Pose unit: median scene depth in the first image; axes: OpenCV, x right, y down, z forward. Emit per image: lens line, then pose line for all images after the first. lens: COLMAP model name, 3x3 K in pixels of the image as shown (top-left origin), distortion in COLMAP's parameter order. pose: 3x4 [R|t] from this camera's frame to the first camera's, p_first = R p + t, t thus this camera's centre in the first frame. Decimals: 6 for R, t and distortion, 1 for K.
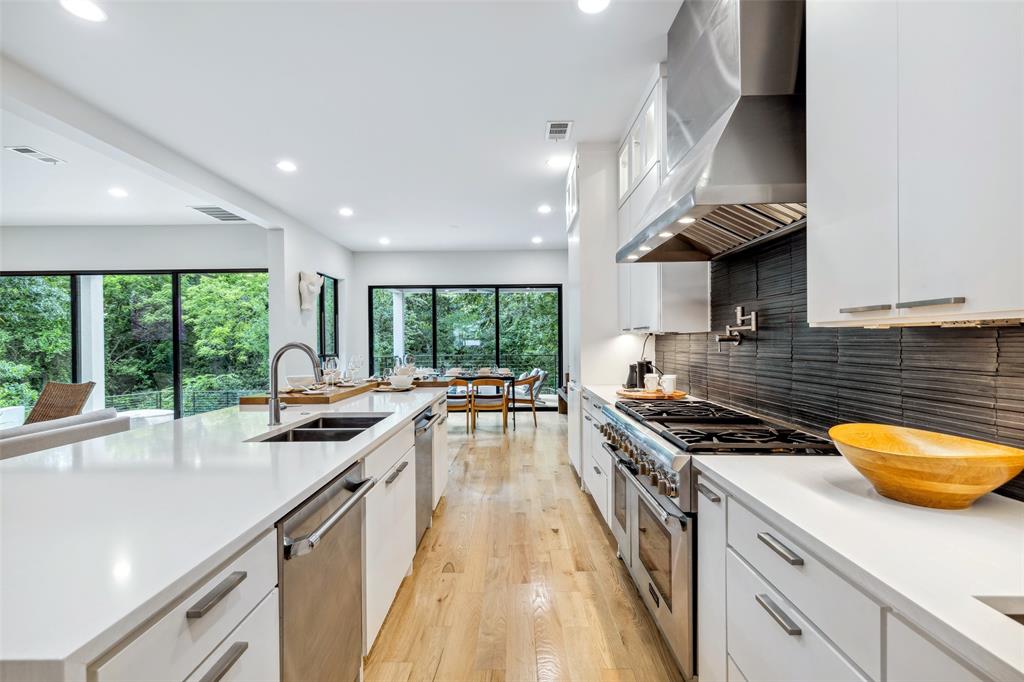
lens RADIAL K [[465.4, 0, 510.5], [0, 465.4, 343.0], [0, 0, 1]] dist [0.006121, -0.000270]
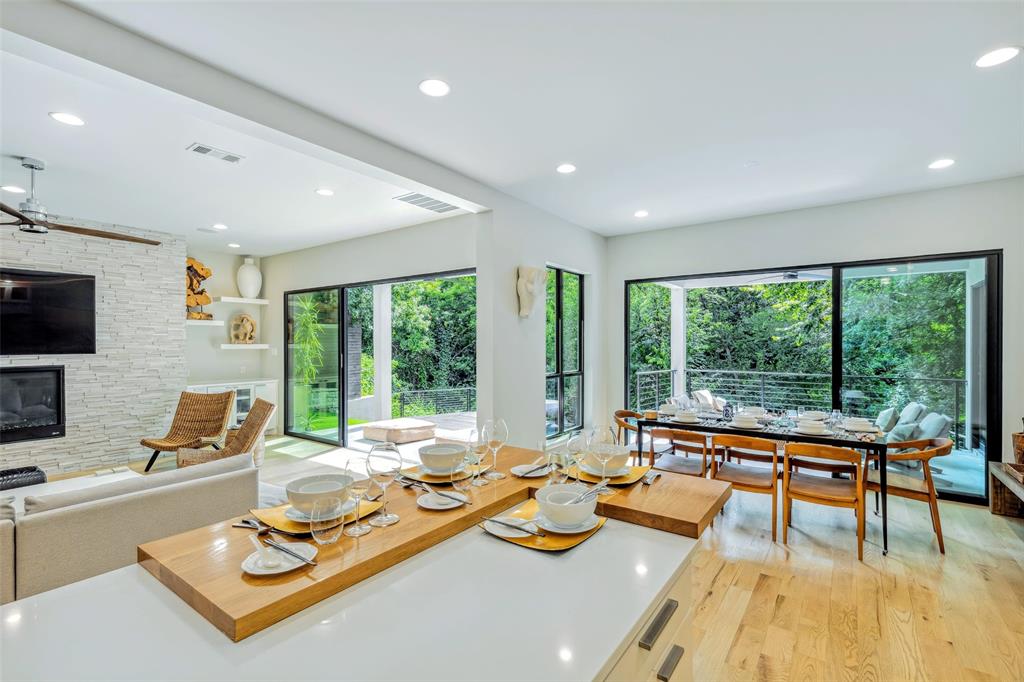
lens RADIAL K [[465.4, 0, 504.7], [0, 465.4, 344.7], [0, 0, 1]] dist [0.006121, -0.000270]
pose [[0.806664, 0.011698, -0.590895, -0.020681], [-0.009361, 0.999932, 0.007017, -0.024229], [0.590937, -0.000129, 0.806718, 0.289469]]
